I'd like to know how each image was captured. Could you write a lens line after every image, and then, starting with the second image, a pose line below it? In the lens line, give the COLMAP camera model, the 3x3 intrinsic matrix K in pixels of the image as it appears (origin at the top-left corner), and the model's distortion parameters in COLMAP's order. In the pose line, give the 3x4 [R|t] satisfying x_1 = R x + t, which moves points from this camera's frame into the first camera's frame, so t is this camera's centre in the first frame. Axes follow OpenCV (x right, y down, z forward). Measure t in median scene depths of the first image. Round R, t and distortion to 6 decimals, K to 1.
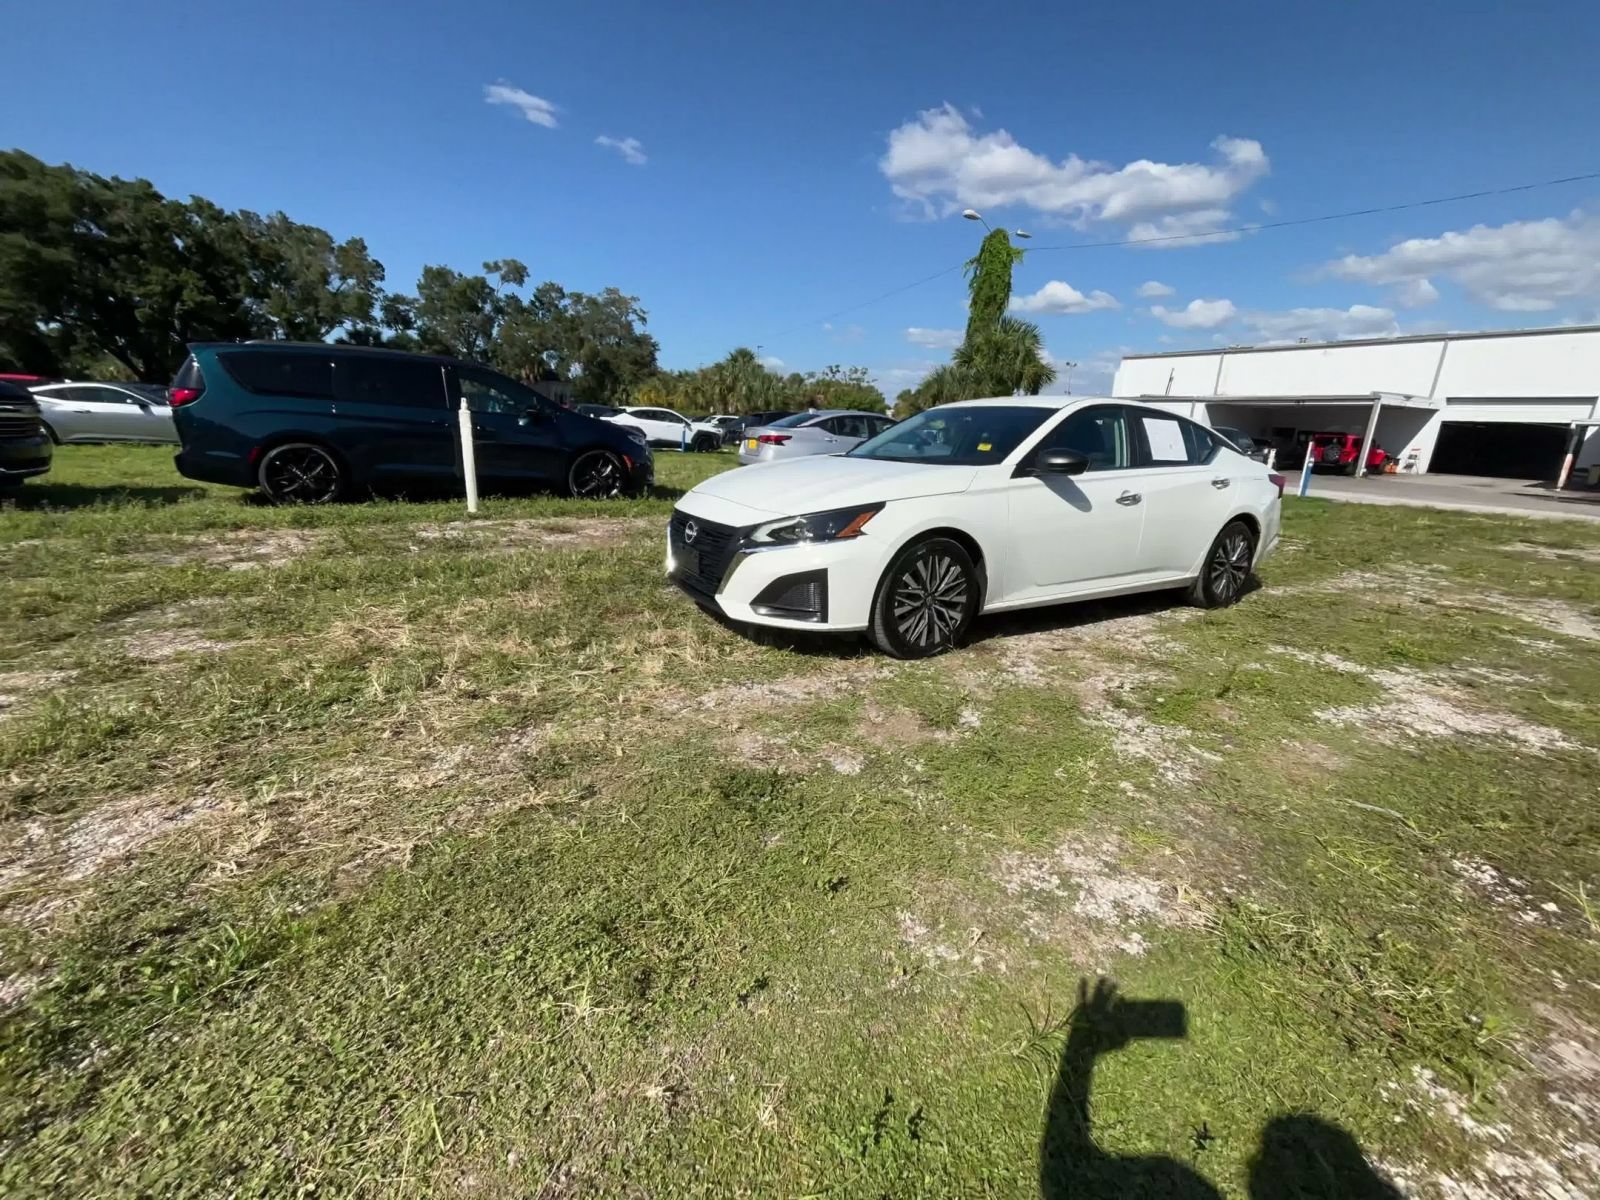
lens RADIAL K [[638.4, 0, 800.3], [0, 638.4, 614.9], [0, 0, 1]] dist [0.001618, -0.001187]
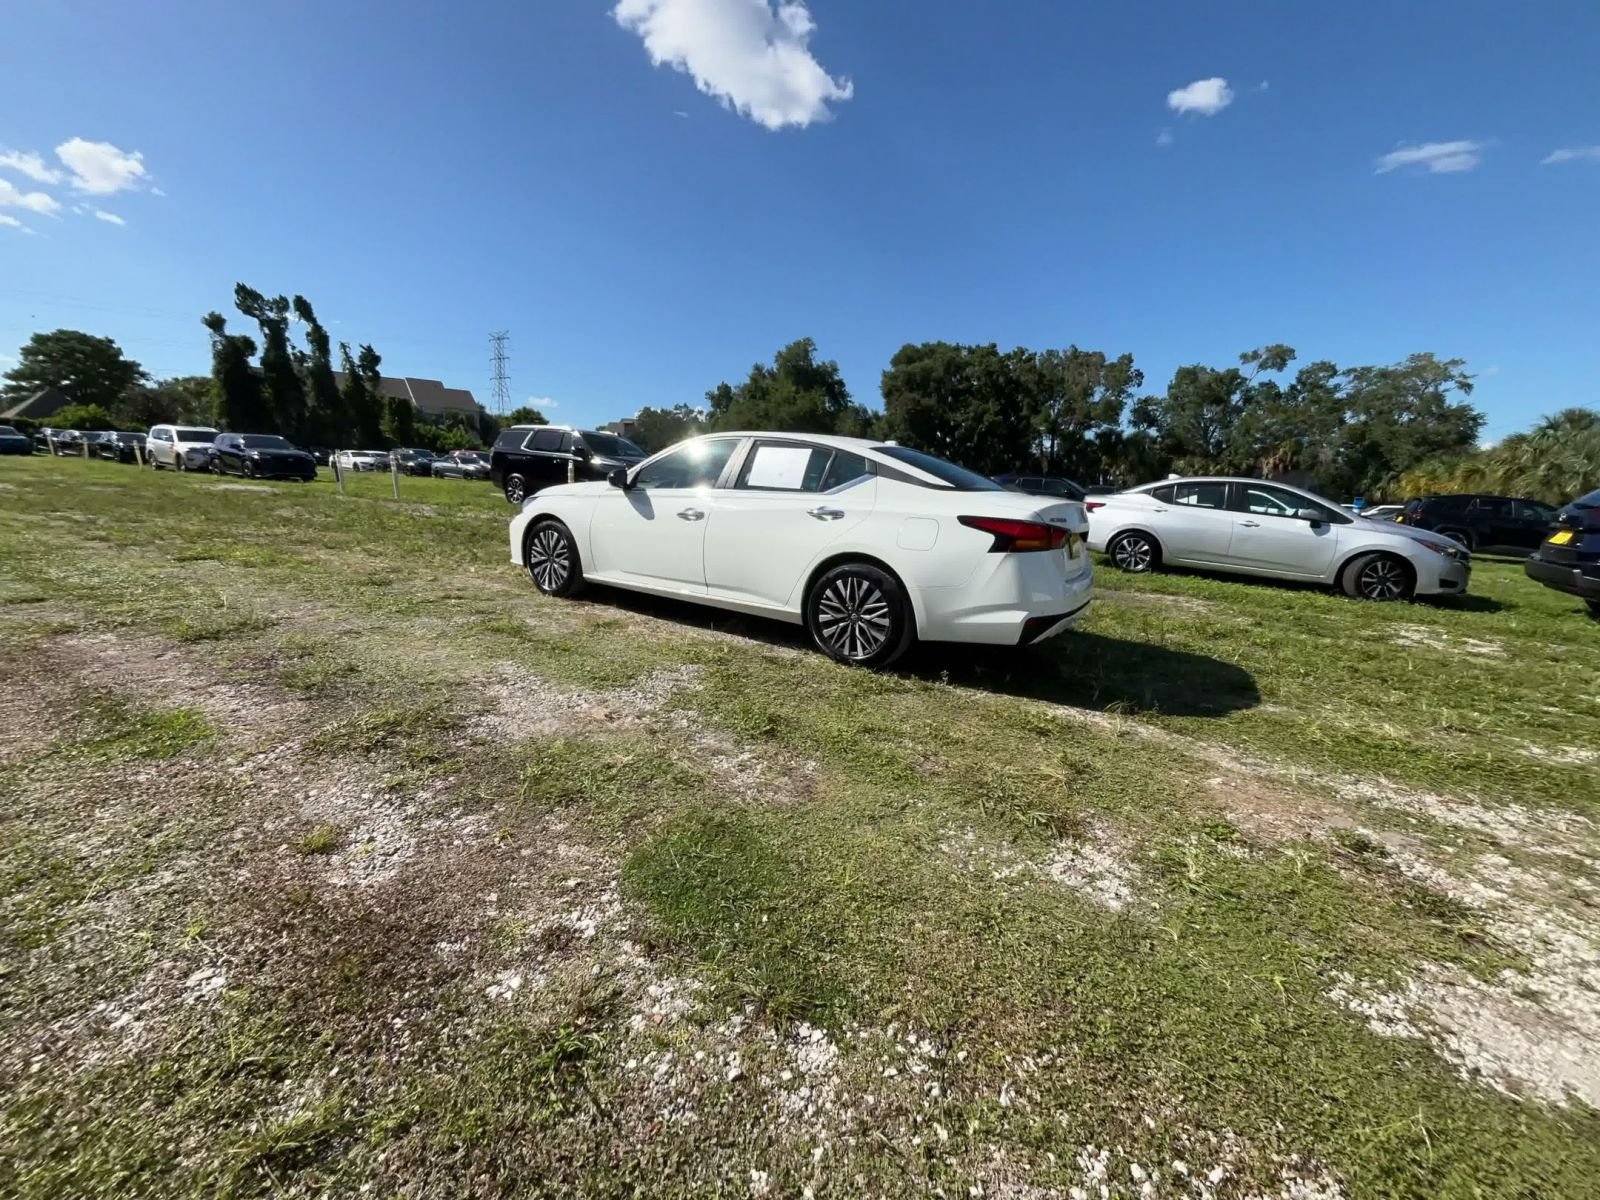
lens RADIAL K [[677.7, 0, 791.8], [0, 677.7, 604.1], [0, 0, 1]] dist [0.004999, -0.001199]
pose [[0.464261, 0.138575, -0.874791, 0.133891], [-0.284809, 0.958584, 0.000698, -0.006546], [0.838657, 0.248824, 0.484501, 0.048034]]
